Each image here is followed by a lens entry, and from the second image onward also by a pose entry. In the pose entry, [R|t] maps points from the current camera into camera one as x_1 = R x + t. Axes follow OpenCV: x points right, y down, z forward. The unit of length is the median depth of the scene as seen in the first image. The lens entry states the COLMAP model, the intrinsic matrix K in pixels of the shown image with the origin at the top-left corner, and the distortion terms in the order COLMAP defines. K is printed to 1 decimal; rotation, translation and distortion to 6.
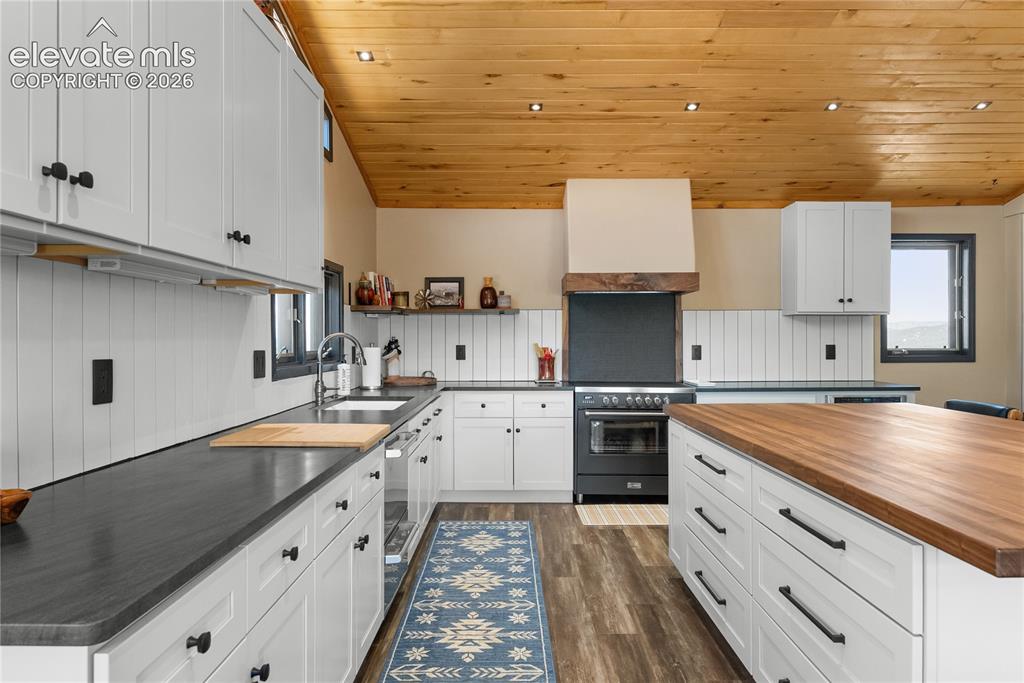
lens RADIAL K [[649.2, 0, 514.9], [0, 649.2, 341.6], [0, 0, 1]] dist [-0.001865, 0.000499]
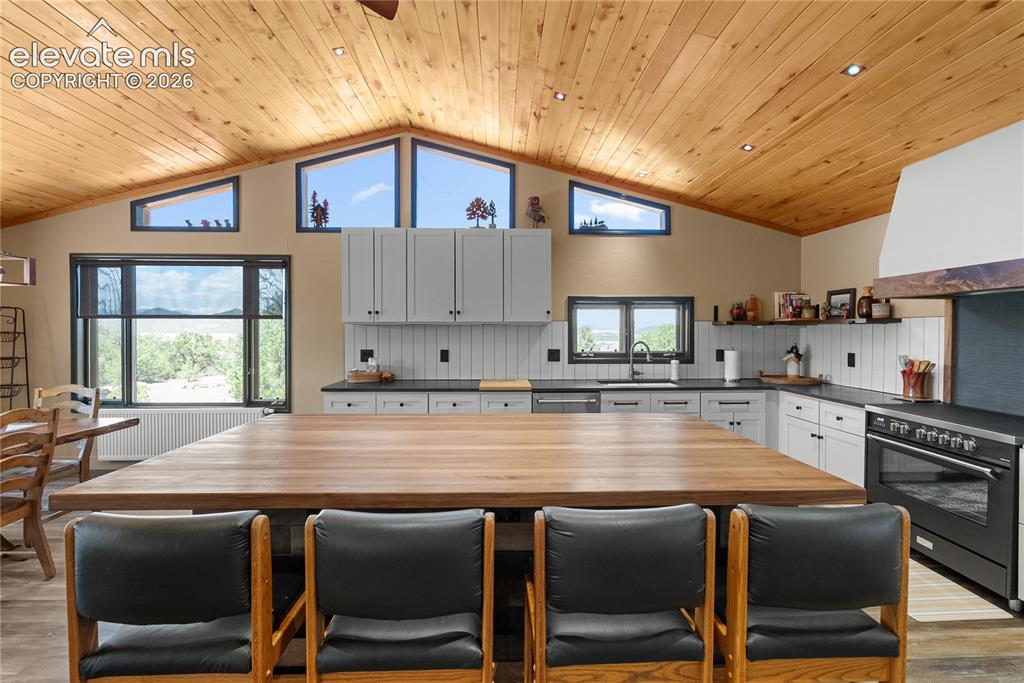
lens RADIAL K [[452.7, 0, 516.3], [0, 452.7, 334.3], [0, 0, 1]] dist [-0.010802, 0.001298]
pose [[0.040764, 0.010020, -0.999119, 0.646579], [-0.005365, 0.999937, 0.009810, -0.029938], [0.999154, 0.004961, 0.040815, 0.445645]]
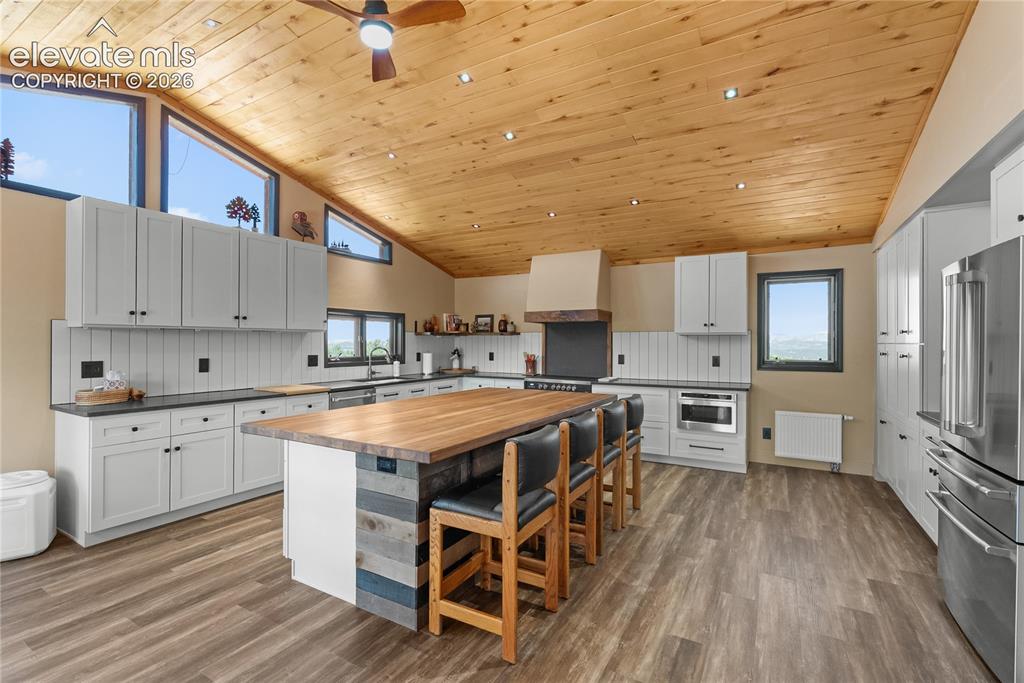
lens RADIAL K [[452.7, 0, 513.7], [0, 452.7, 342.5], [0, 0, 1]] dist [-0.010802, 0.001298]
pose [[0.868101, 0.003900, -0.496373, 0.613783], [-0.005748, 0.999981, -0.002195, -0.019968], [0.496355, 0.004758, 0.868107, -0.057081]]
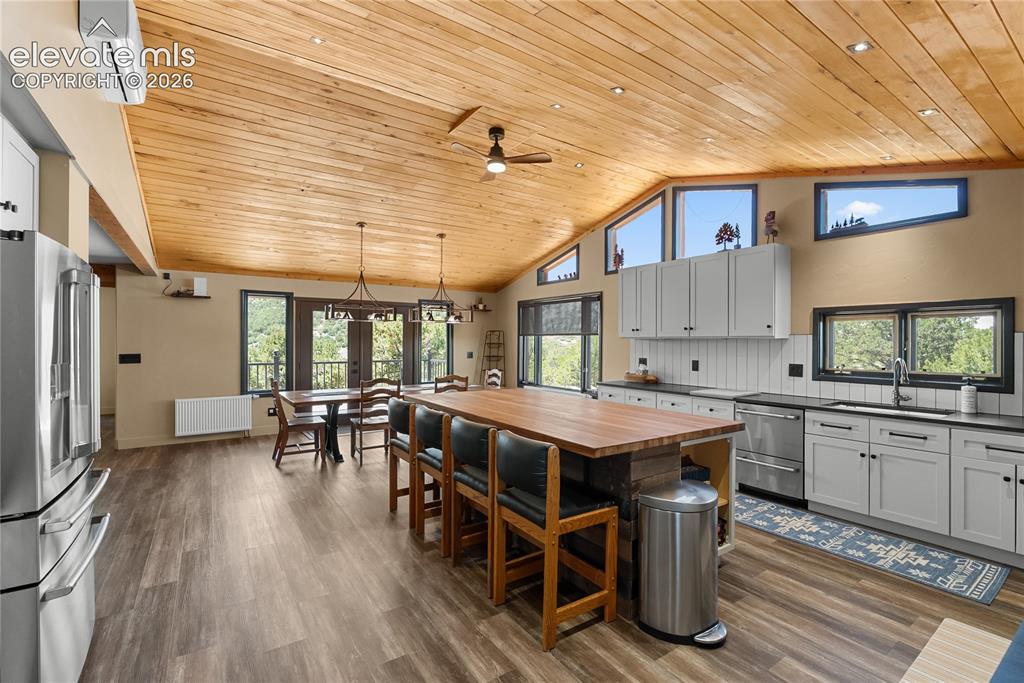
lens RADIAL K [[455.3, 0, 516.7], [0, 455.3, 341.3], [0, 0, 1]] dist [-0.004724, -0.000317]
pose [[-0.821416, -0.005783, -0.570300, 0.681617], [-0.008554, 0.999961, 0.002181, -0.032458], [0.570265, 0.006670, -0.821433, 0.946395]]
